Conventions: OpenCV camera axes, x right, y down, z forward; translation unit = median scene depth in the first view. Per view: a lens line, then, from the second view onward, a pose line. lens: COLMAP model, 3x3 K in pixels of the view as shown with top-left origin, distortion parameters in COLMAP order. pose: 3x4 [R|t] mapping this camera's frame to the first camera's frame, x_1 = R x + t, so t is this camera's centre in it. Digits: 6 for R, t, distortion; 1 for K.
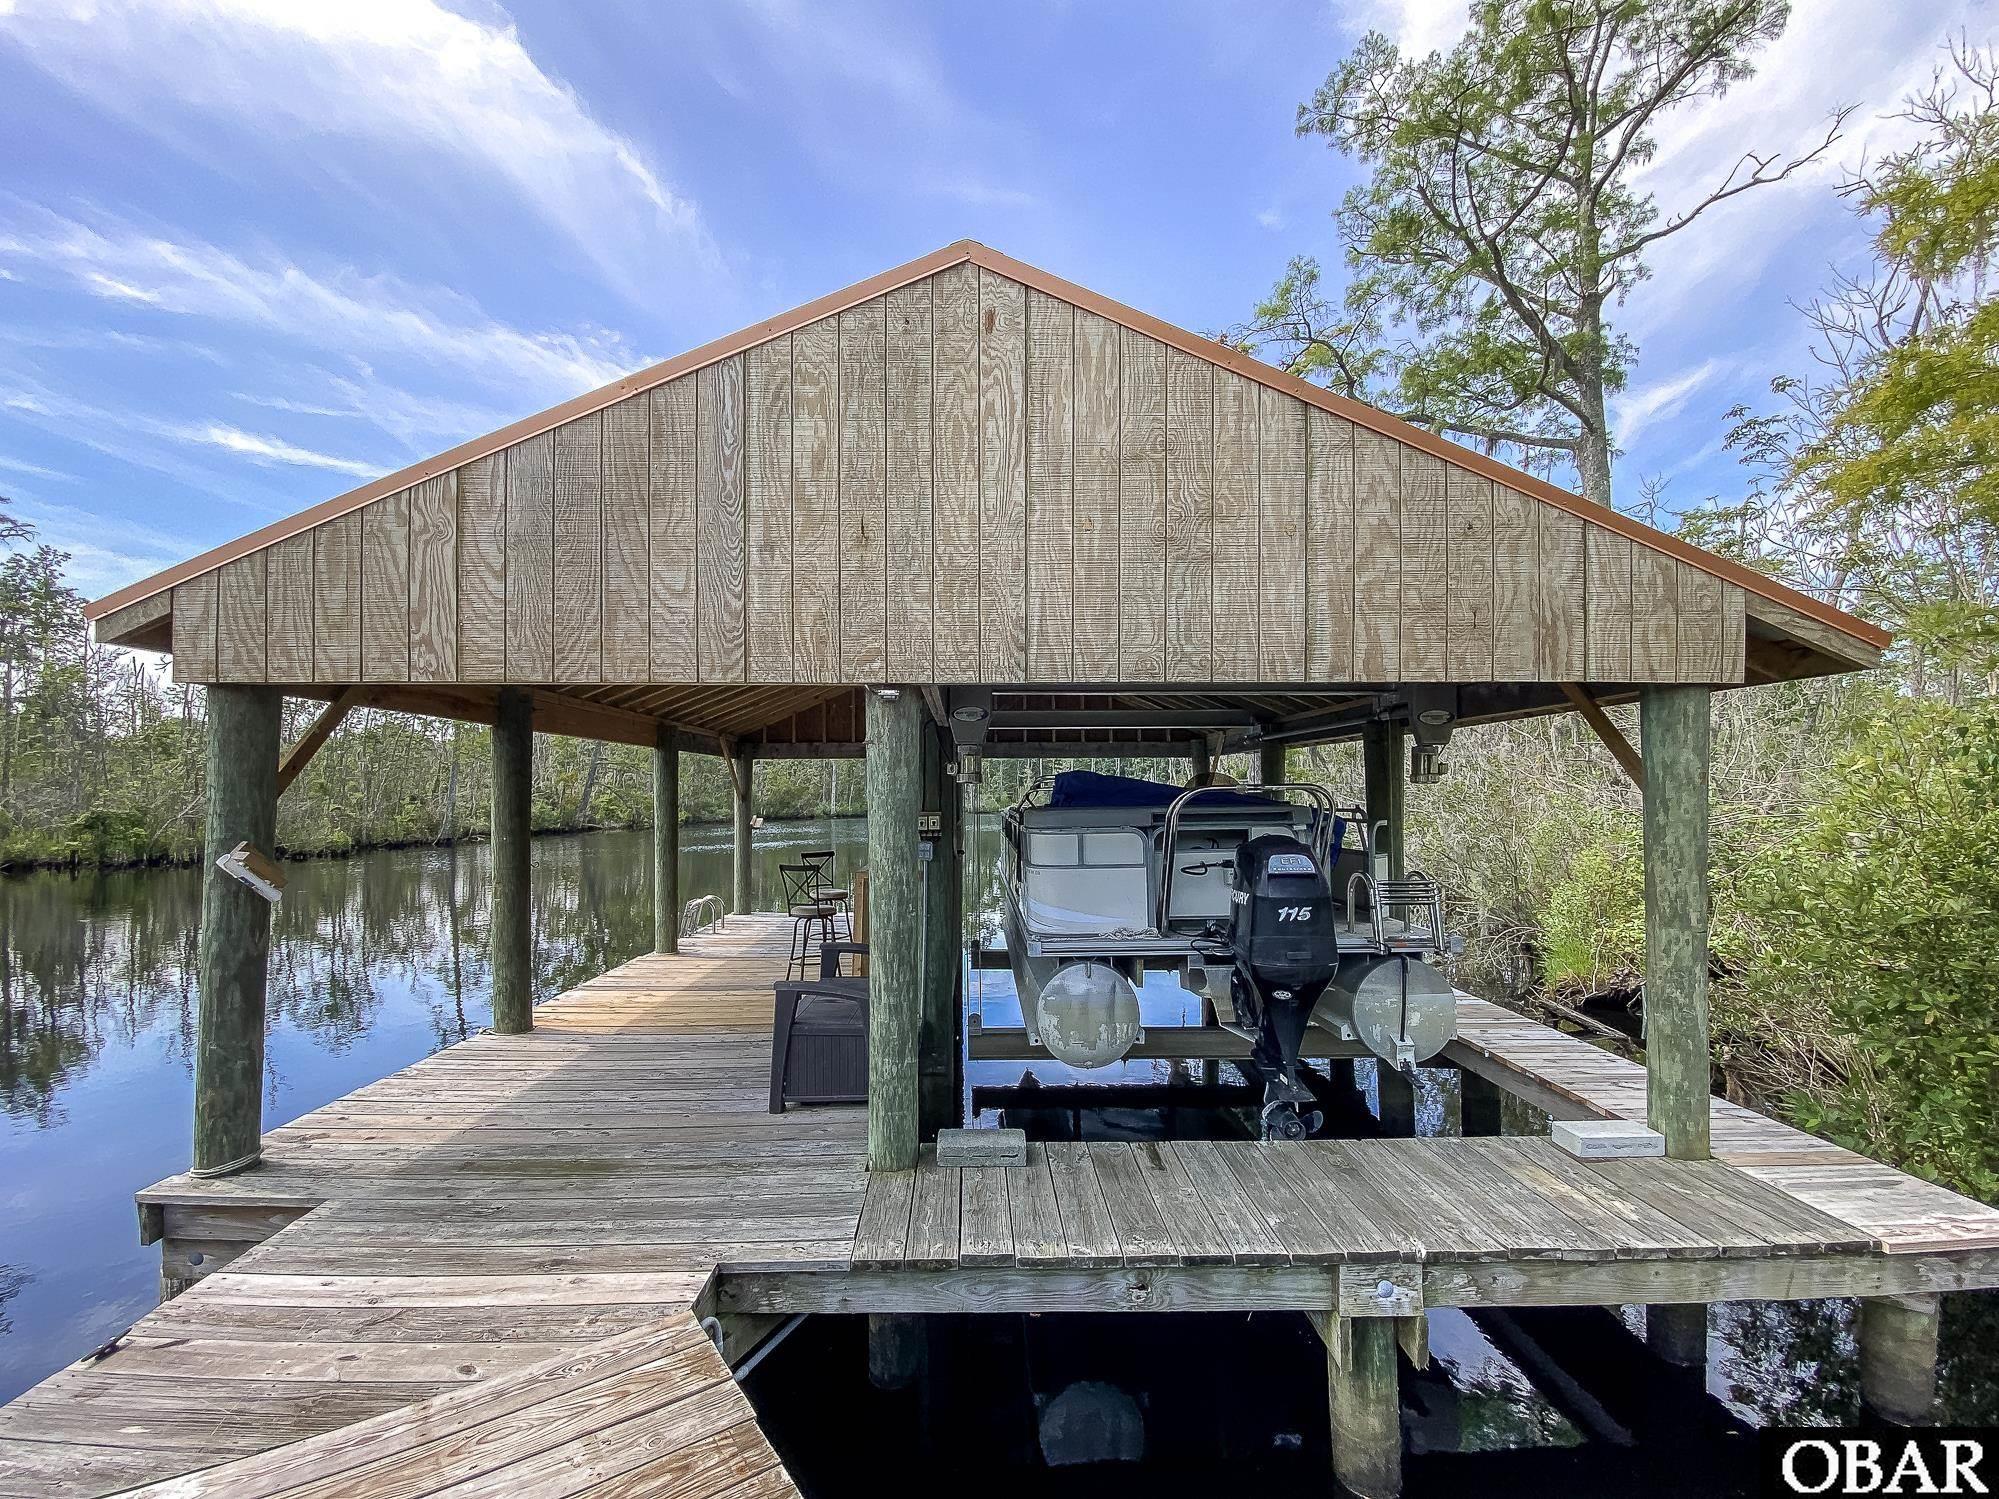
lens RADIAL K [[896.7, 0, 1003.5], [0, 896.7, 795.6], [0, 0, 1]] dist [0.019444, -0.019038]
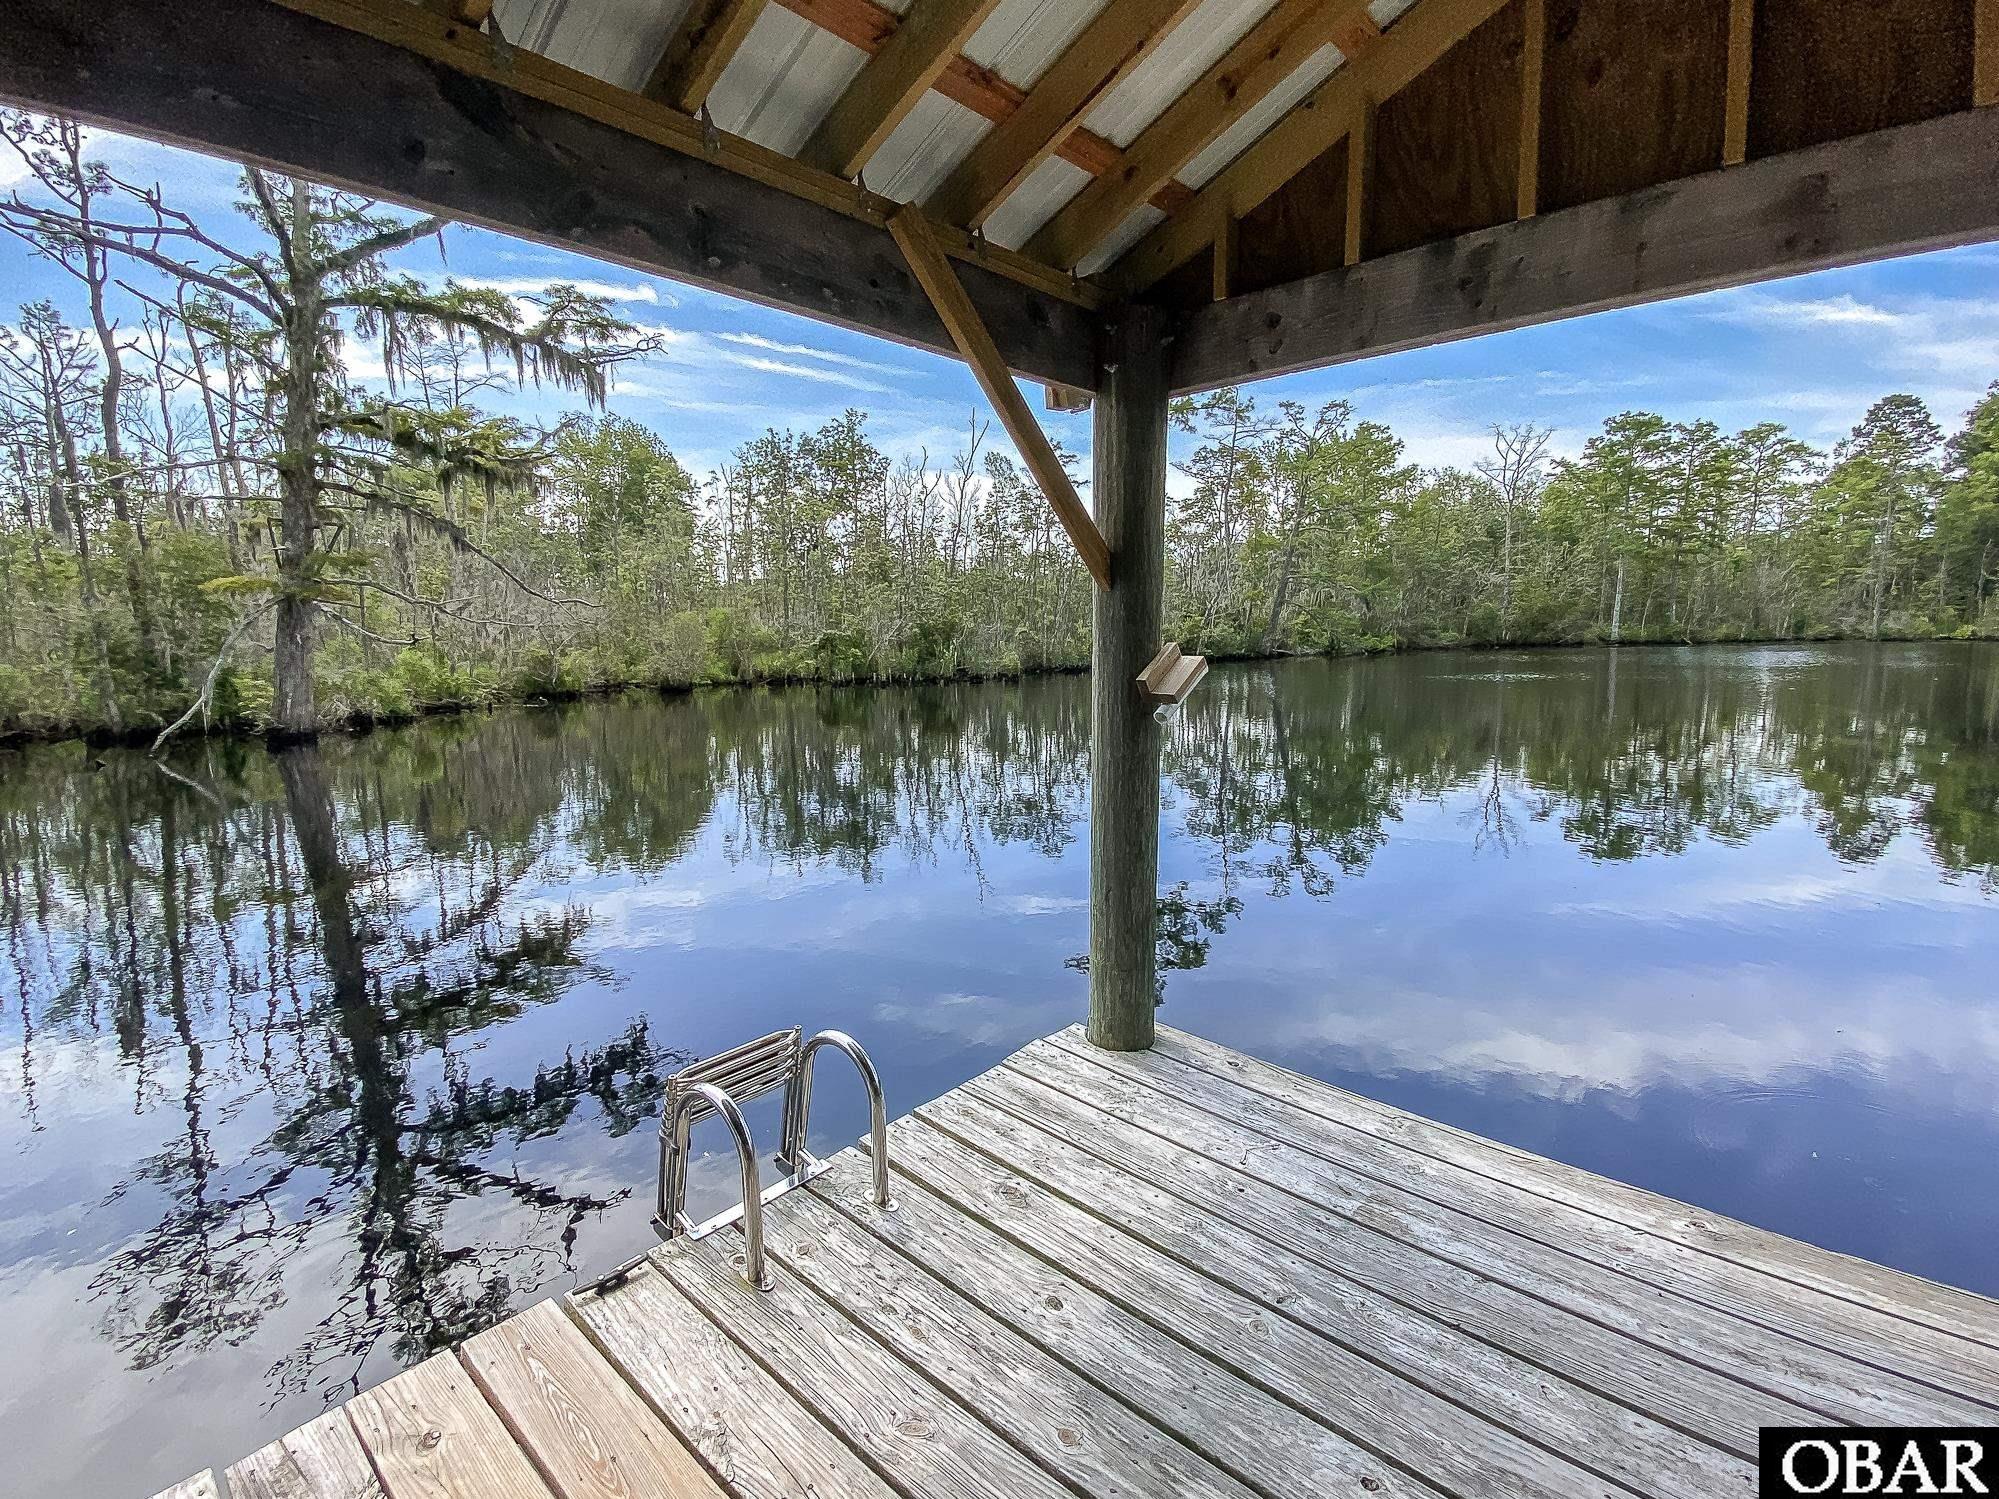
lens RADIAL K [[947.7, 0, 1006.6], [0, 947.7, 744.4], [0, 0, 1]] dist [-0.013169, -0.000717]
pose [[0.723882, 0.077226, -0.685588, -0.029852], [0.010900, 0.992311, 0.123285, 0.007410], [0.689837, -0.096717, 0.717475, 0.180172]]
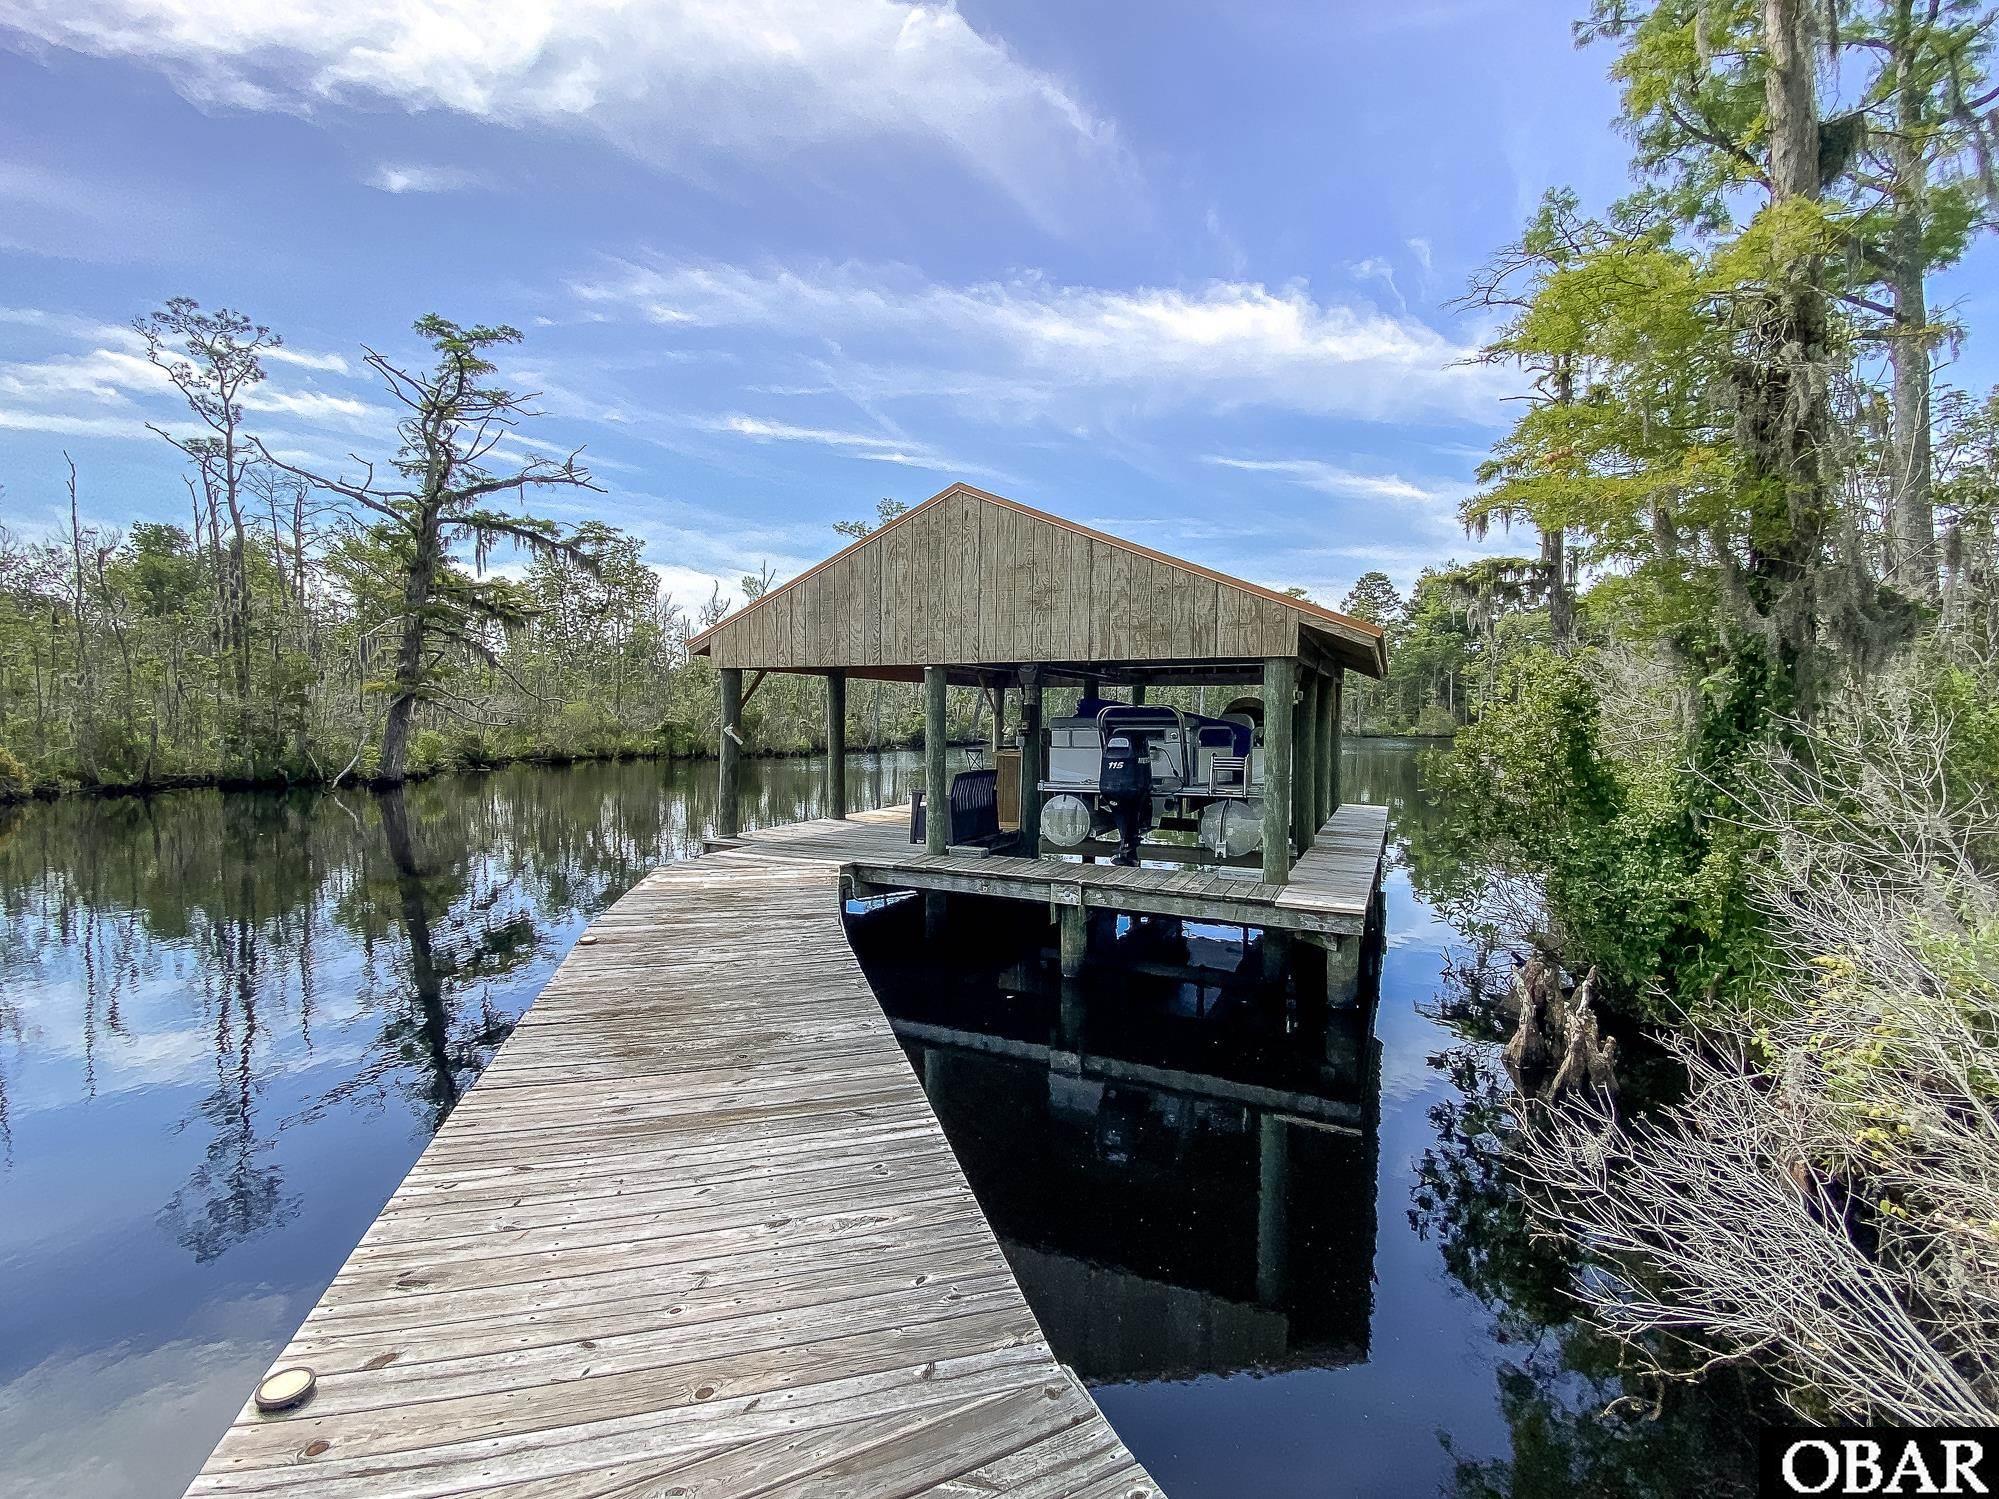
lens RADIAL K [[947.7, 0, 1006.6], [0, 947.7, 744.4], [0, 0, 1]] dist [-0.013169, -0.000717]
pose [[0.905030, 0.021454, -0.424806, 0.100319], [-0.009332, 0.999488, 0.030596, 0.001552], [0.425245, -0.023727, 0.904767, -0.110401]]
